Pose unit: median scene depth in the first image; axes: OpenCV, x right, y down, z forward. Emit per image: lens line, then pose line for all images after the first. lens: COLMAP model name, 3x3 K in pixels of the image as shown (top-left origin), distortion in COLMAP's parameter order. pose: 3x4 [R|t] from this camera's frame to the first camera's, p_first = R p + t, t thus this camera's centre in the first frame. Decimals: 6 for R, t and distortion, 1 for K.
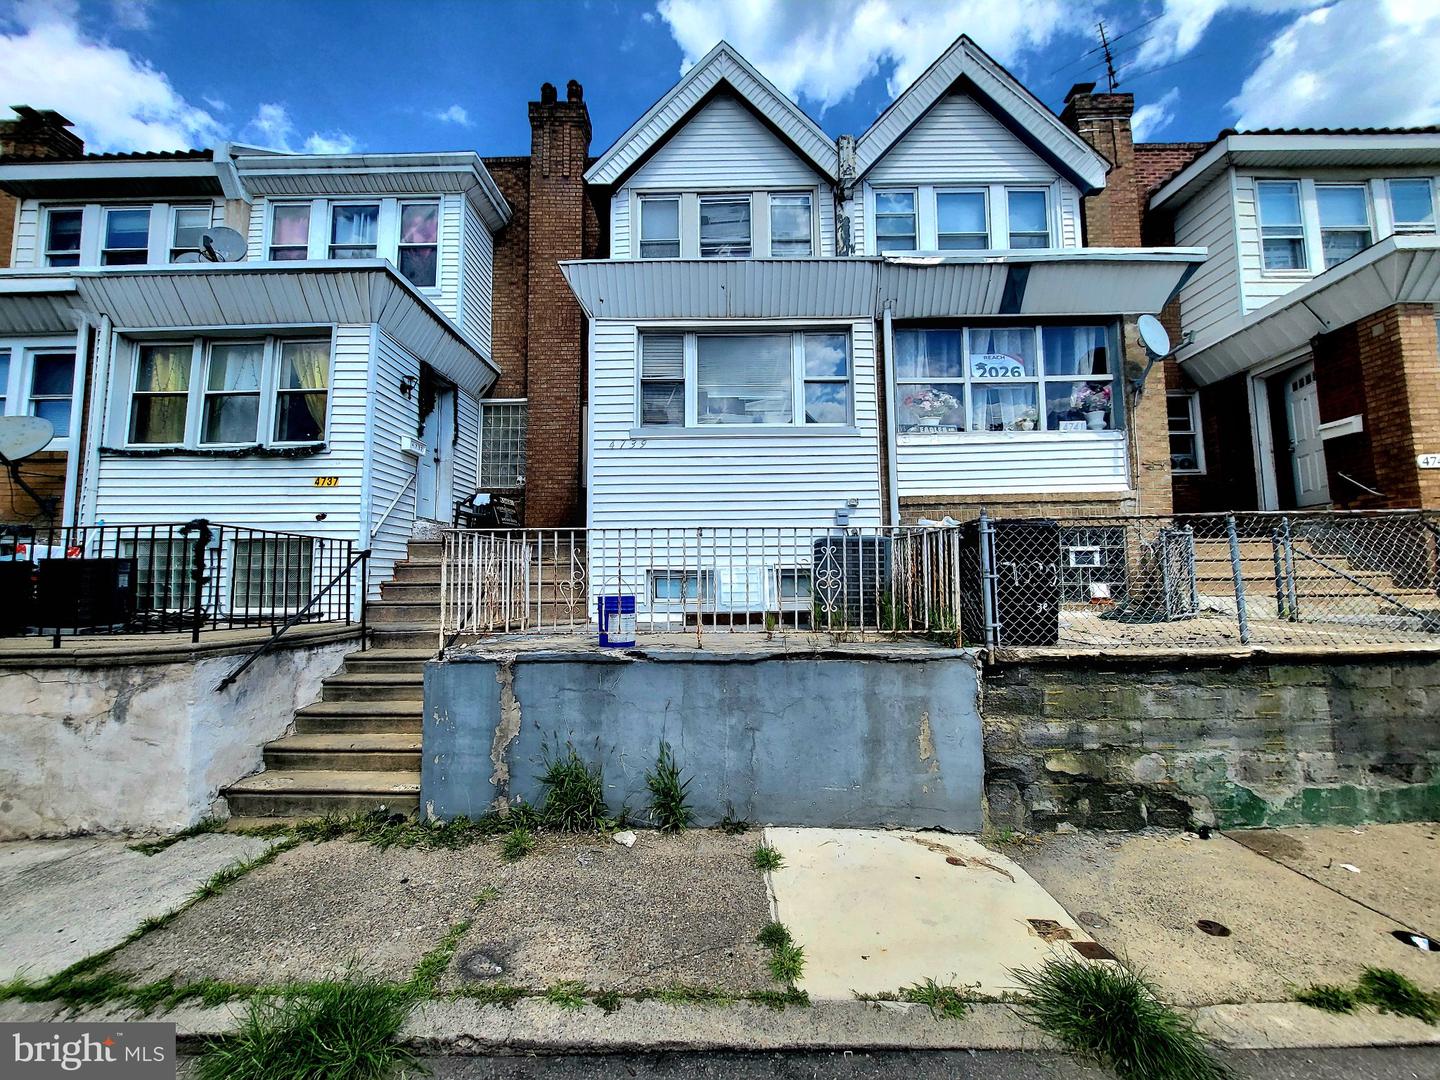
lens RADIAL K [[564.8, 0, 721.8], [0, 564.8, 539.9], [0, 0, 1]] dist [-0.001868, -0.000941]
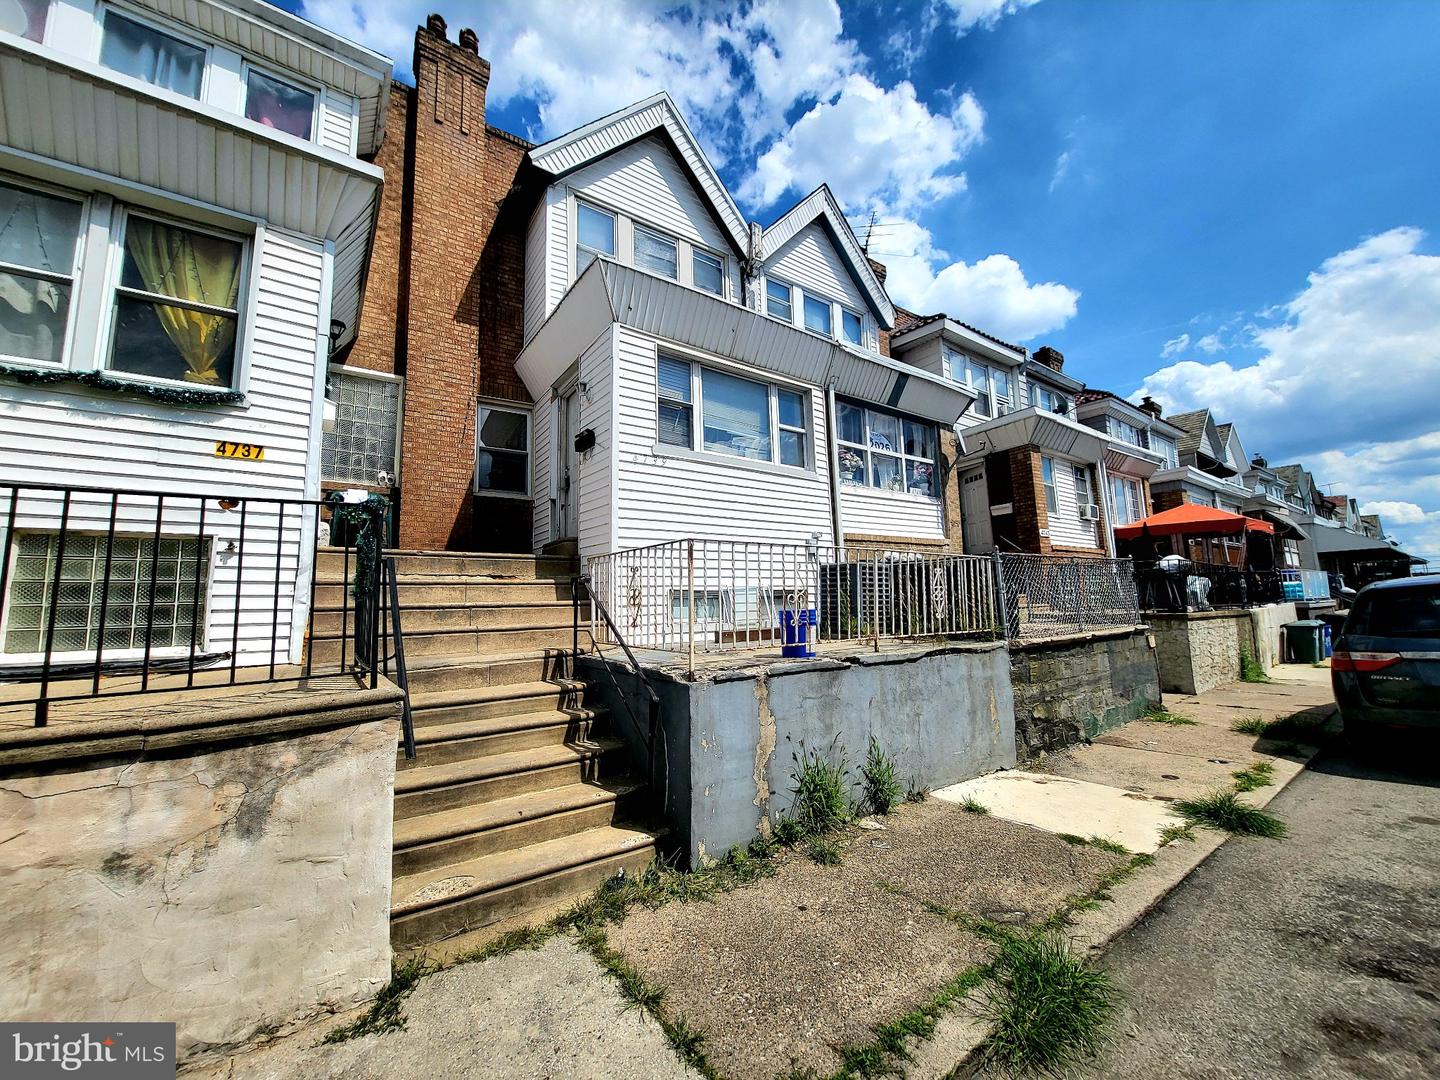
lens RADIAL K [[564.8, 0, 721.2], [0, 564.8, 539.8], [0, 0, 1]] dist [-0.001868, -0.000941]
pose [[0.805383, 0.060111, 0.589699, -1.033536], [-0.026532, 0.997503, -0.065444, 0.045107], [-0.592161, 0.037062, 0.804967, 0.242267]]
